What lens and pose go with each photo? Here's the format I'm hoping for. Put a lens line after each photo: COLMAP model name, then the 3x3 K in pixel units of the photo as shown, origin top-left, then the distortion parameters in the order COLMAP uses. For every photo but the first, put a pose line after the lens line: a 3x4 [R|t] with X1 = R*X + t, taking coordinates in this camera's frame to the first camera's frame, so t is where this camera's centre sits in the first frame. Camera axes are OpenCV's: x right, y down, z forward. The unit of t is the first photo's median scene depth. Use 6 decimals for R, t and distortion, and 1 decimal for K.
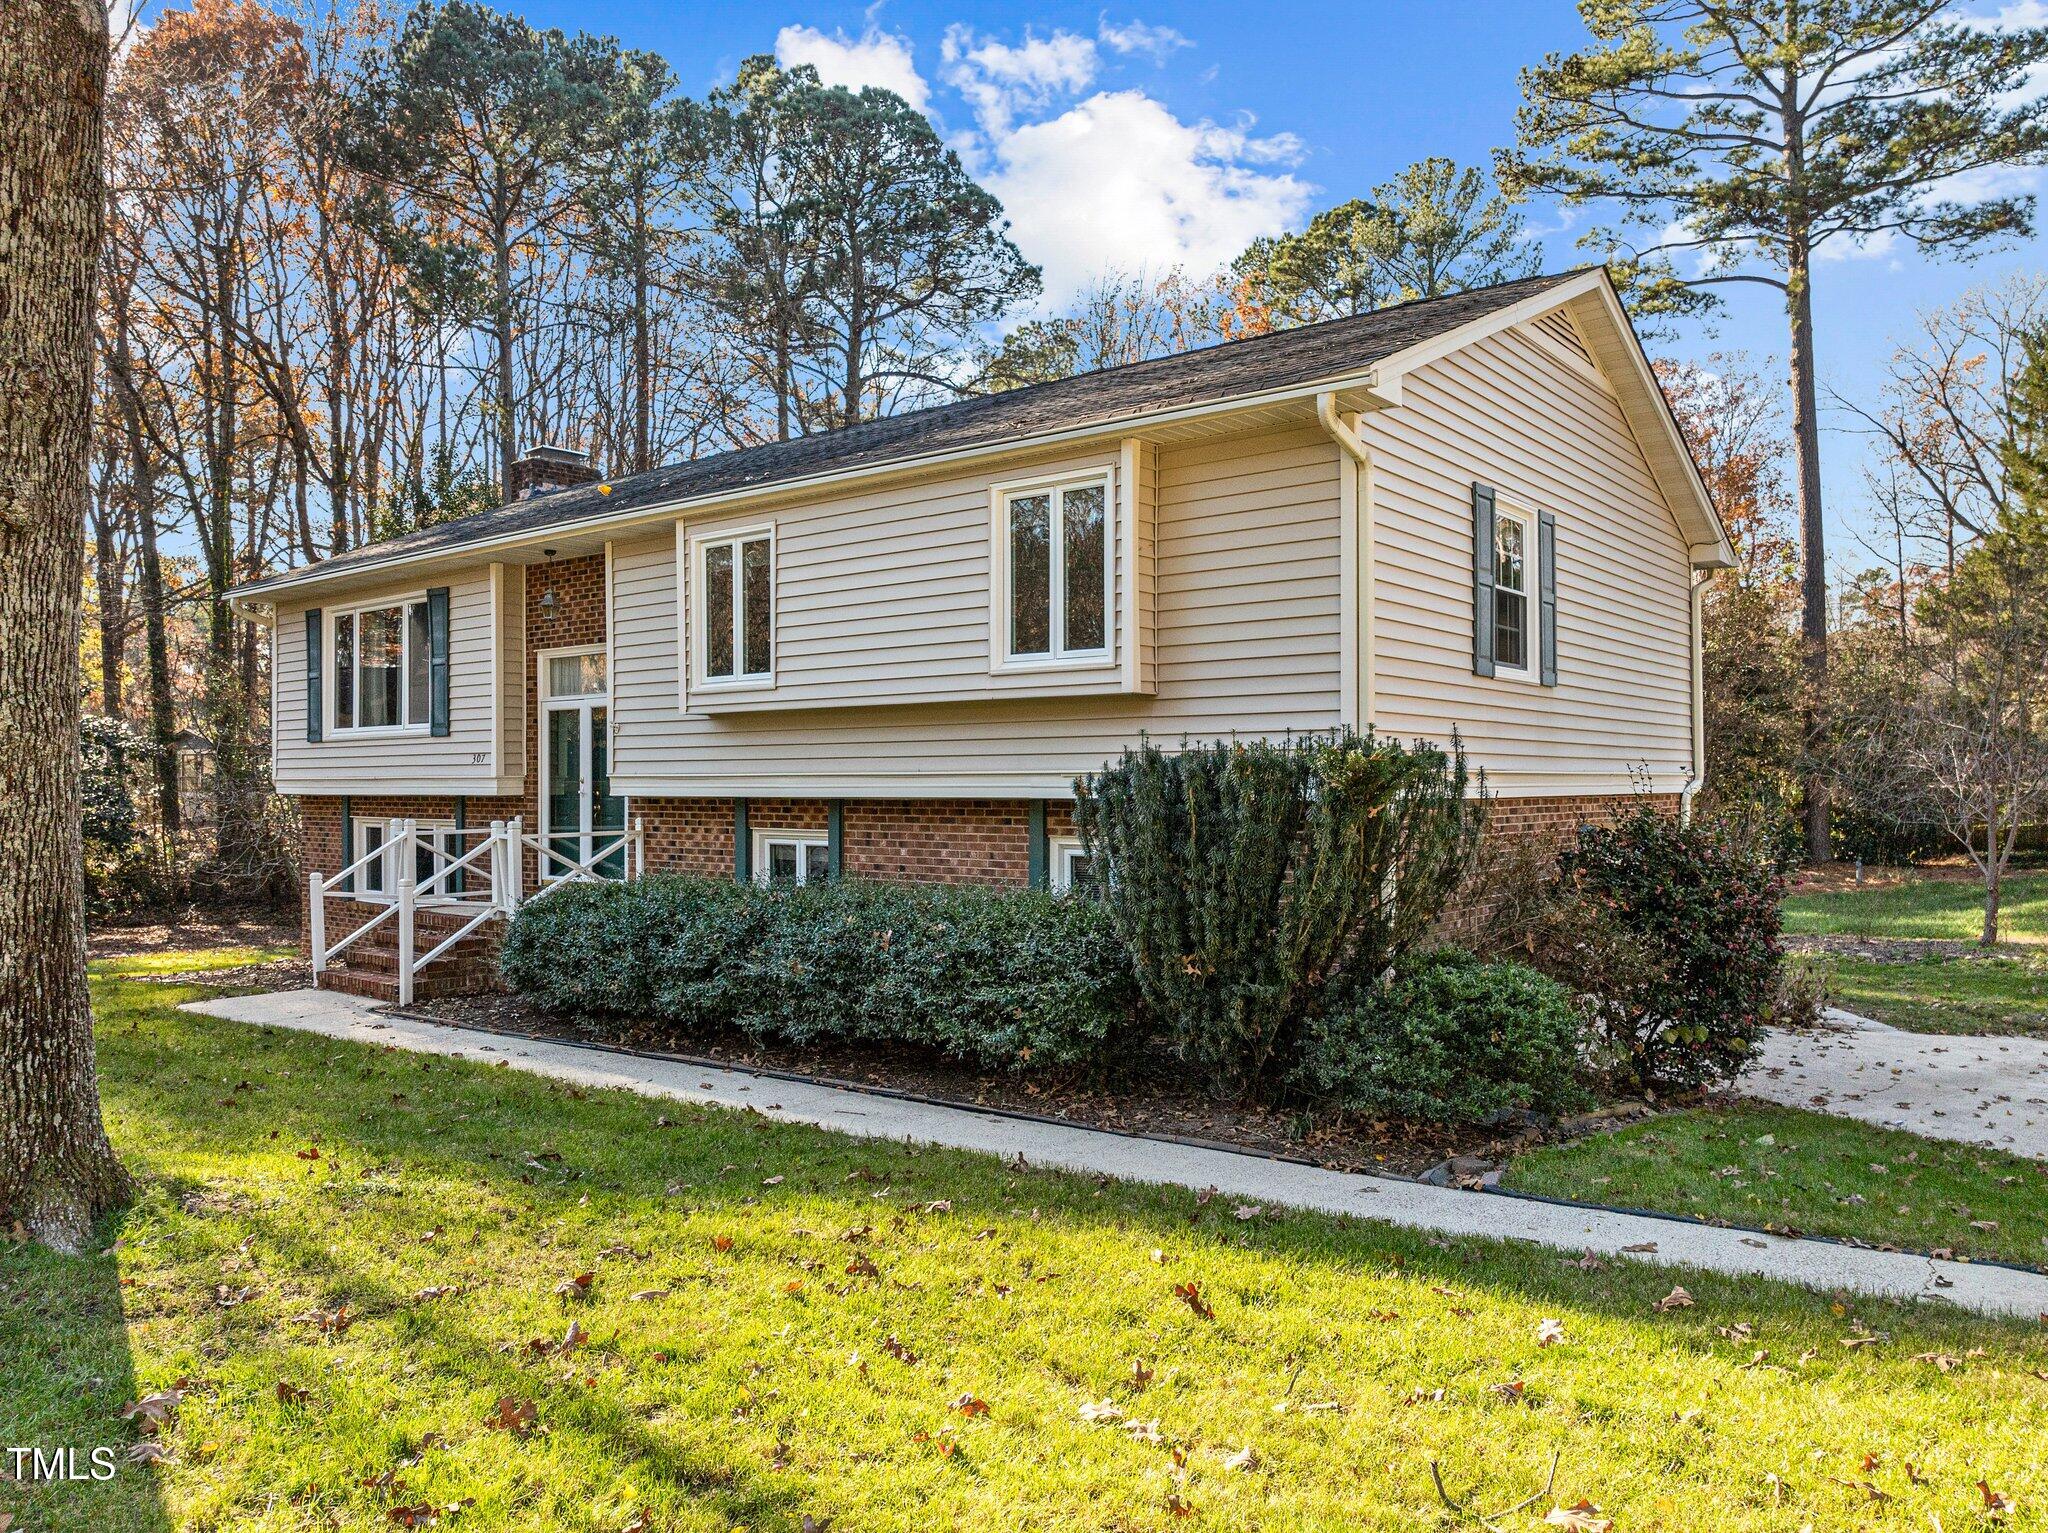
lens RADIAL K [[1452.9, 0, 1035.0], [0, 1452.9, 787.6], [0, 0, 1]] dist [-0.034048, -0.005430]
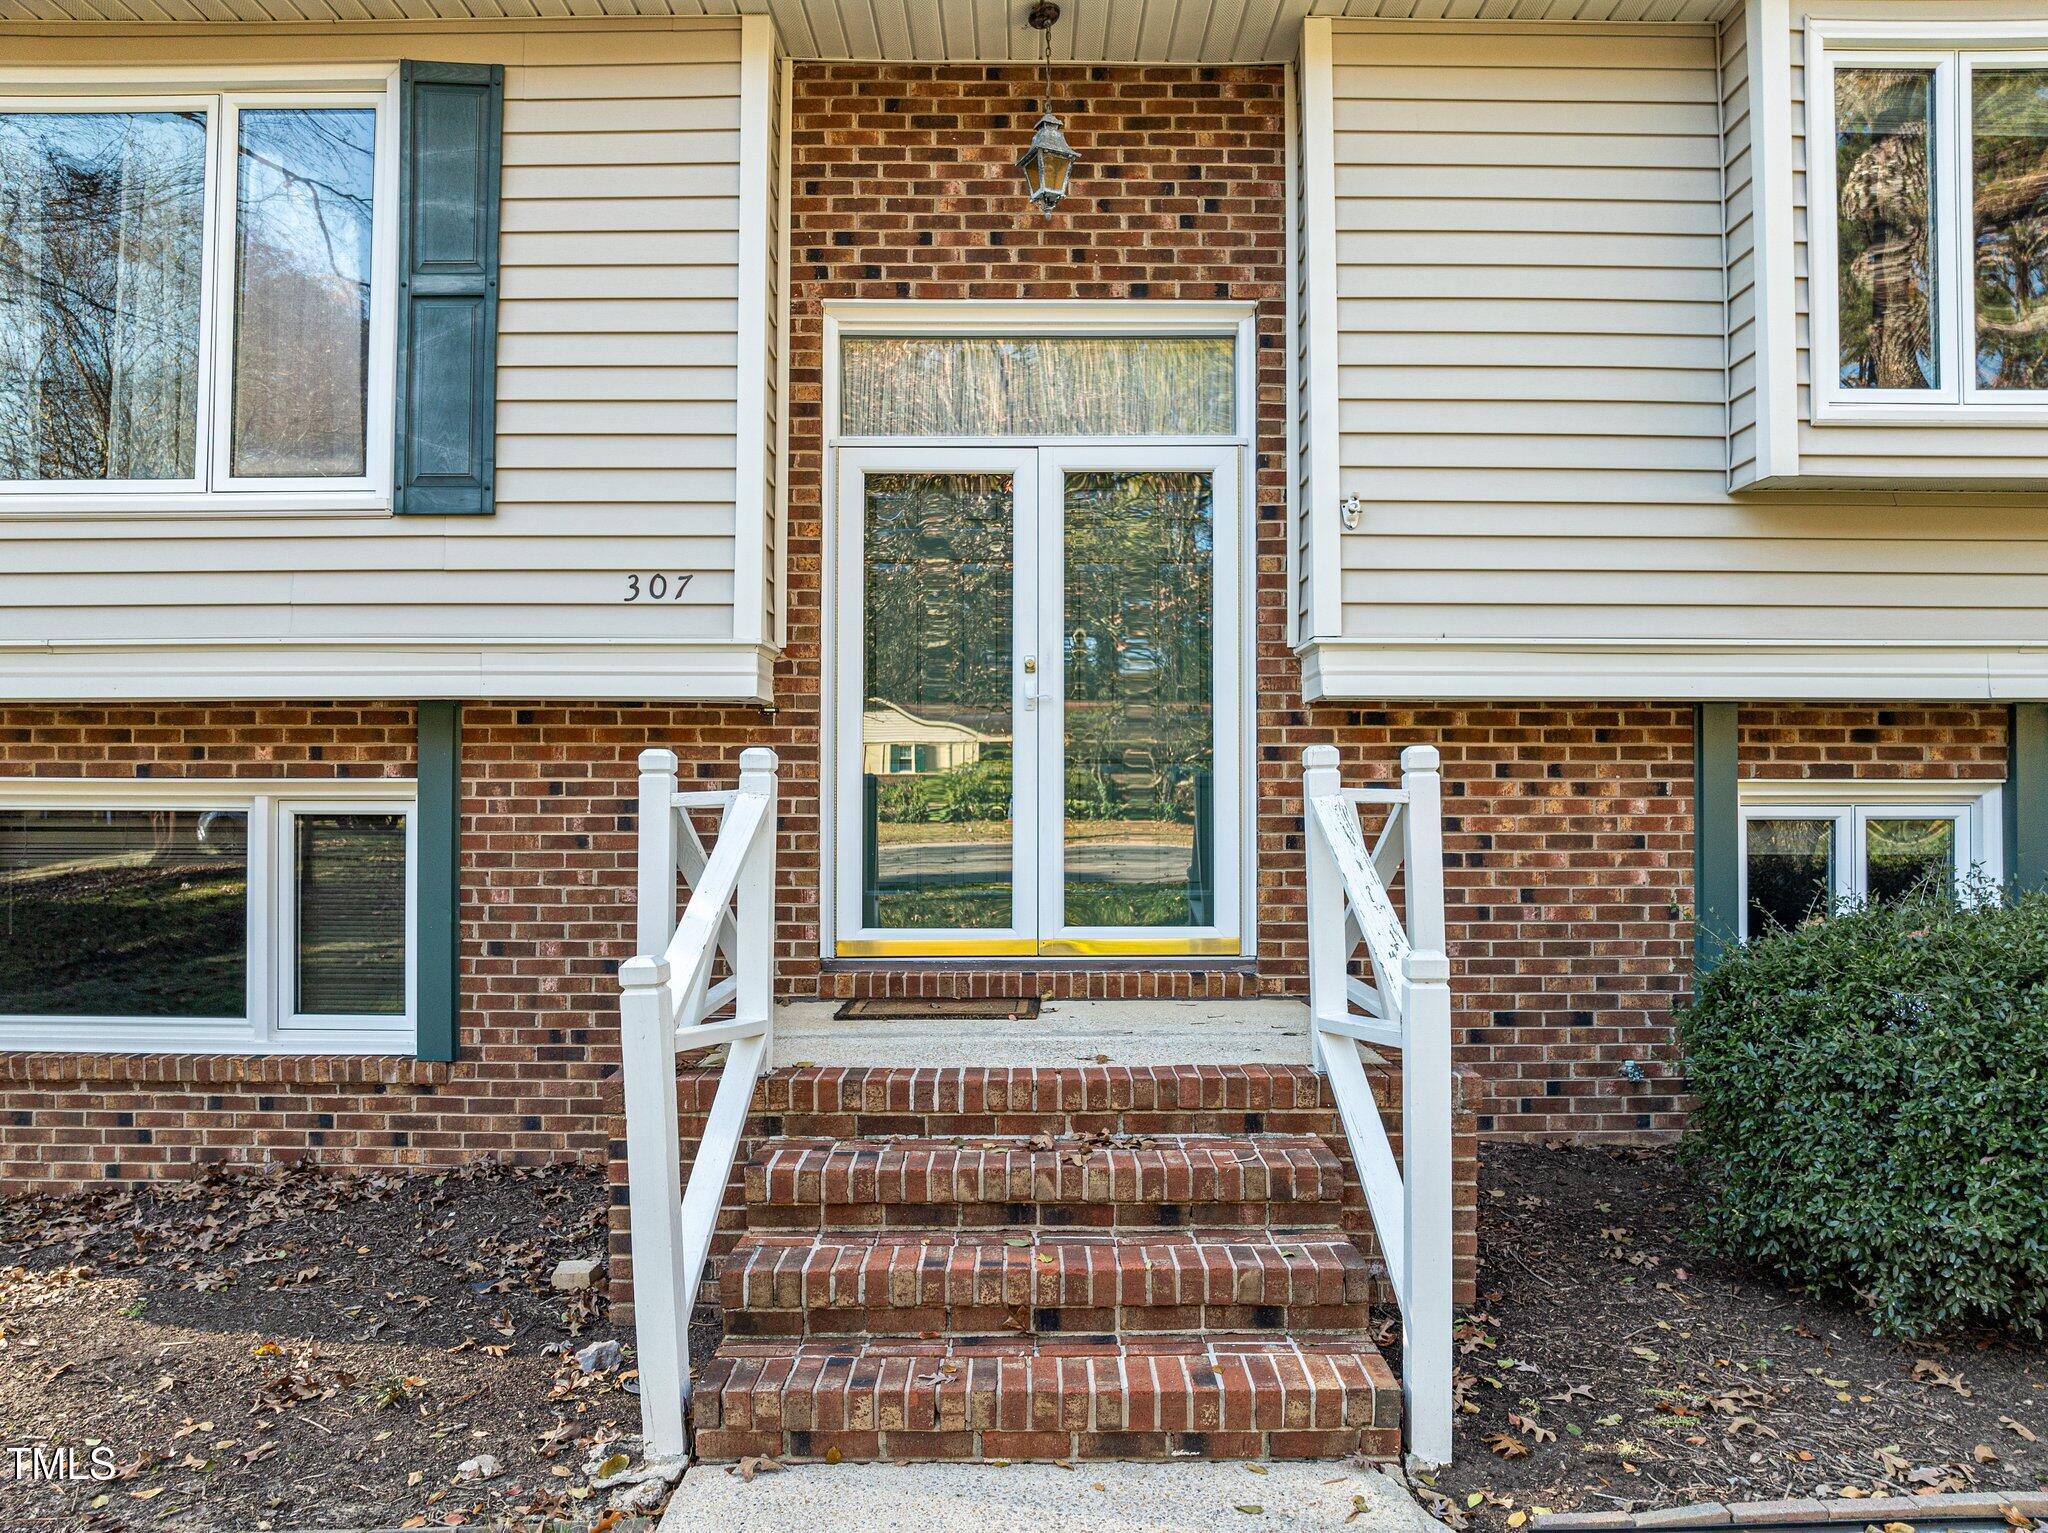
lens RADIAL K [[1462.8, 0, 1032.4], [0, 1462.8, 783.3], [0, 0, 1]] dist [-0.040085, 0.002136]
pose [[0.782668, 0.013223, 0.622298, -0.572475], [-0.000140, 0.999778, -0.021069, 0.035018], [-0.622439, 0.016403, 0.782497, 0.746951]]
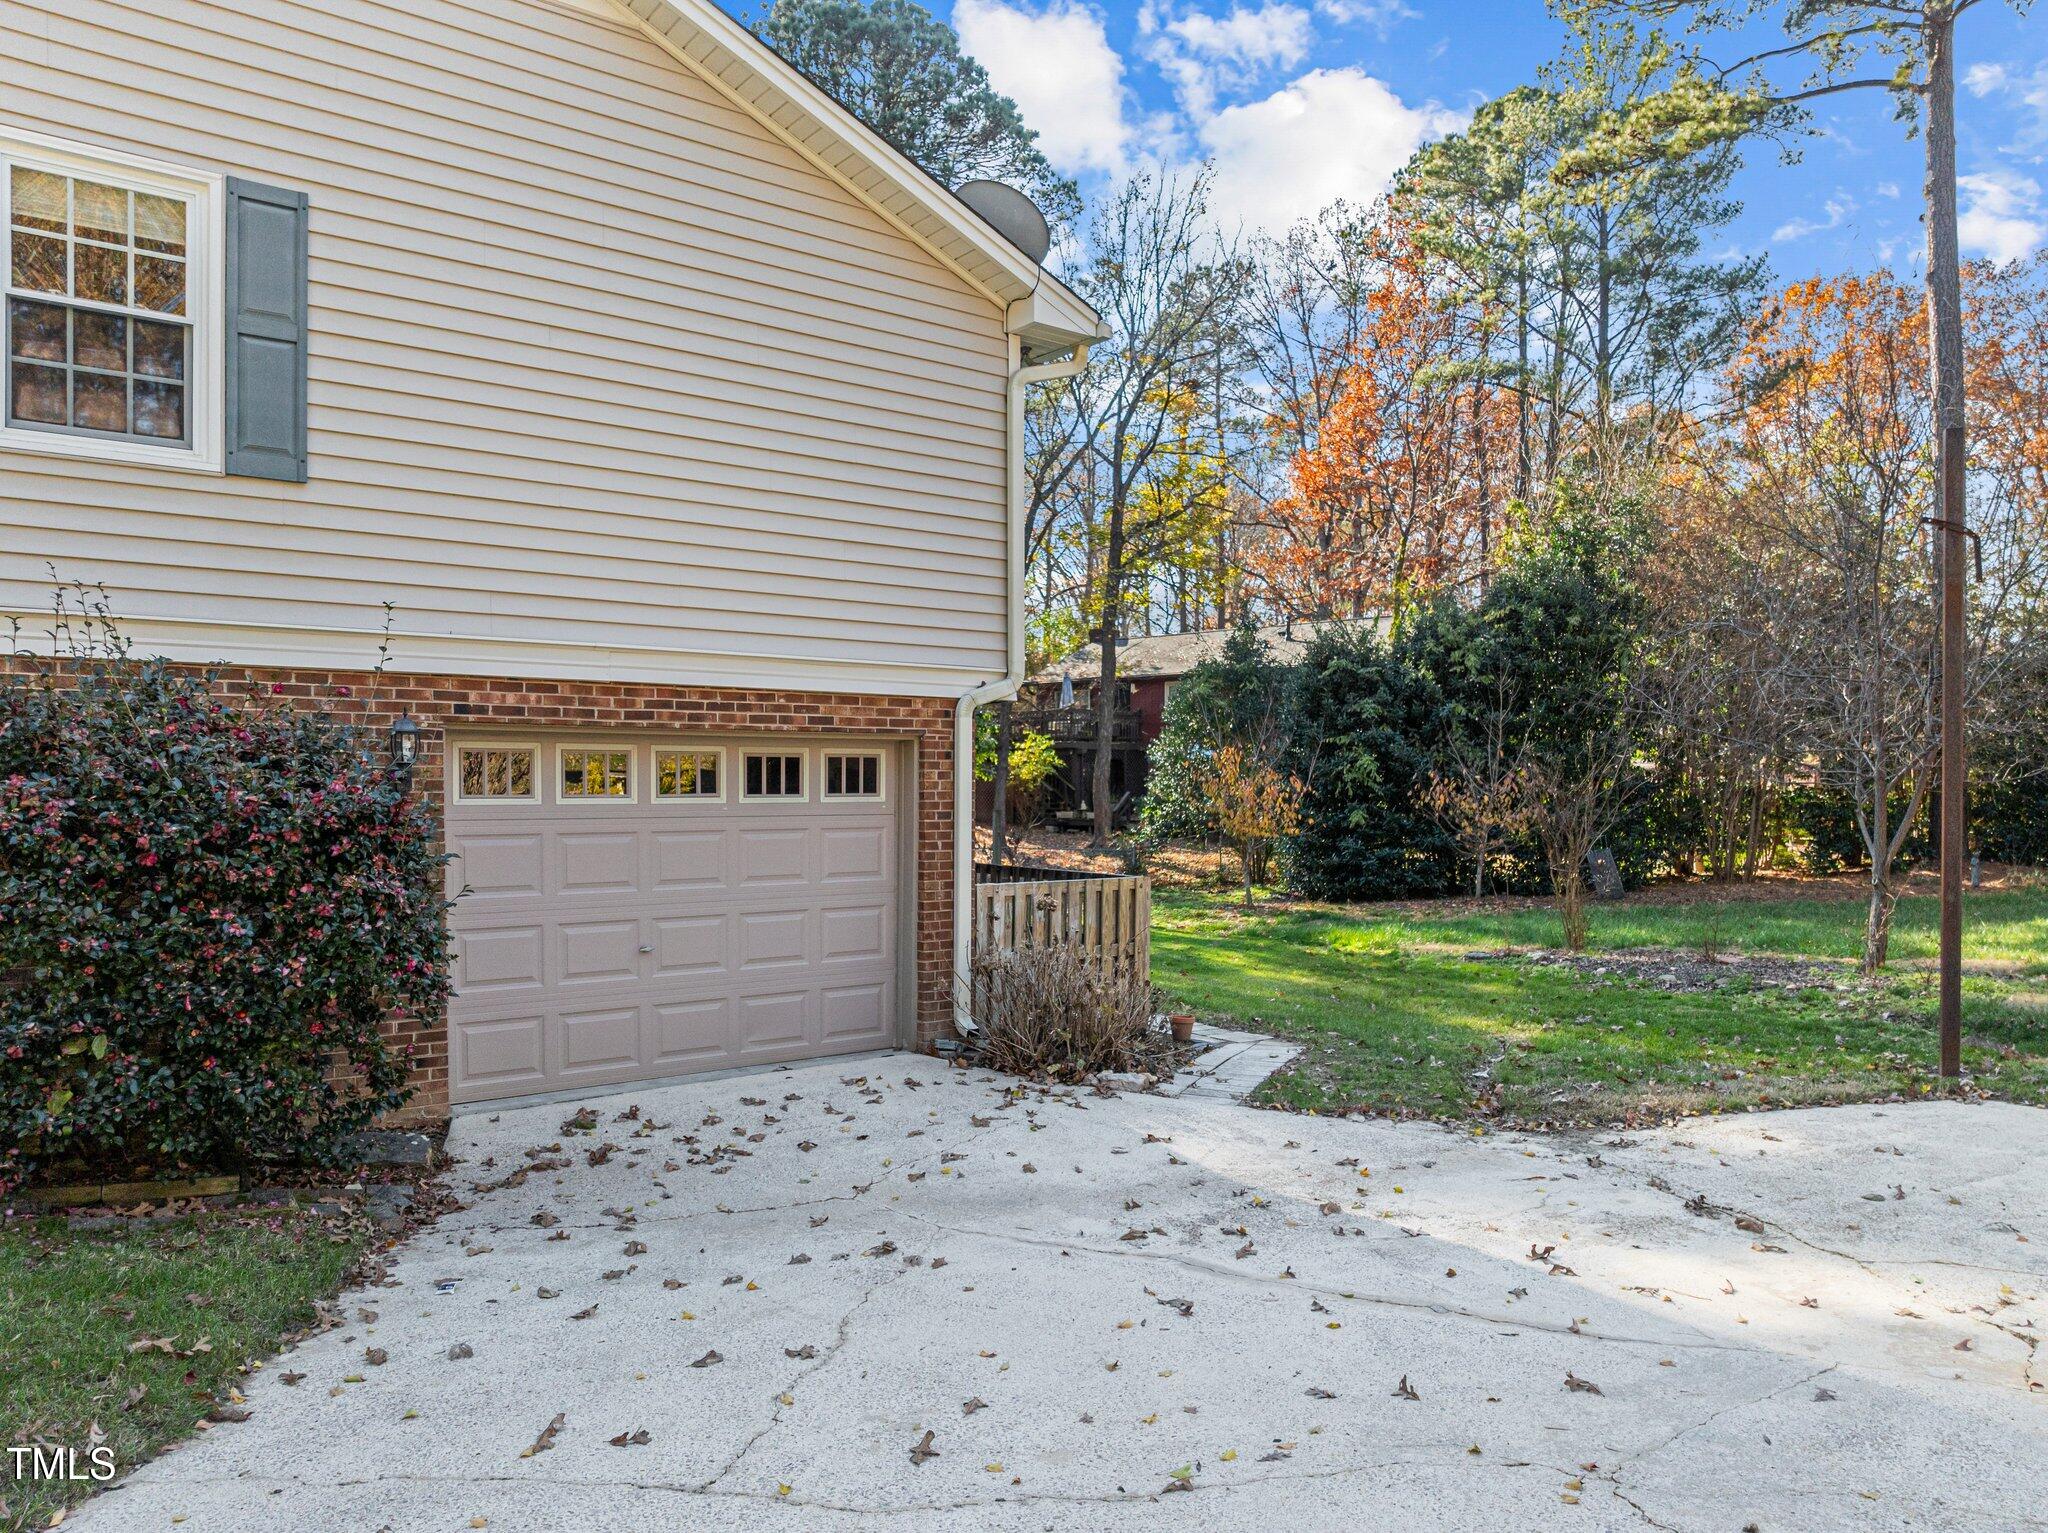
lens RADIAL K [[1467.8, 0, 1040.7], [0, 1467.8, 834.7], [0, 0, 1]] dist [-0.047046, 0.016785]
pose [[0.972464, 0.010640, -0.232812, 0.673530], [-0.004004, 0.999573, 0.028956, 0.047859], [0.233021, -0.027227, 0.972091, 0.415133]]
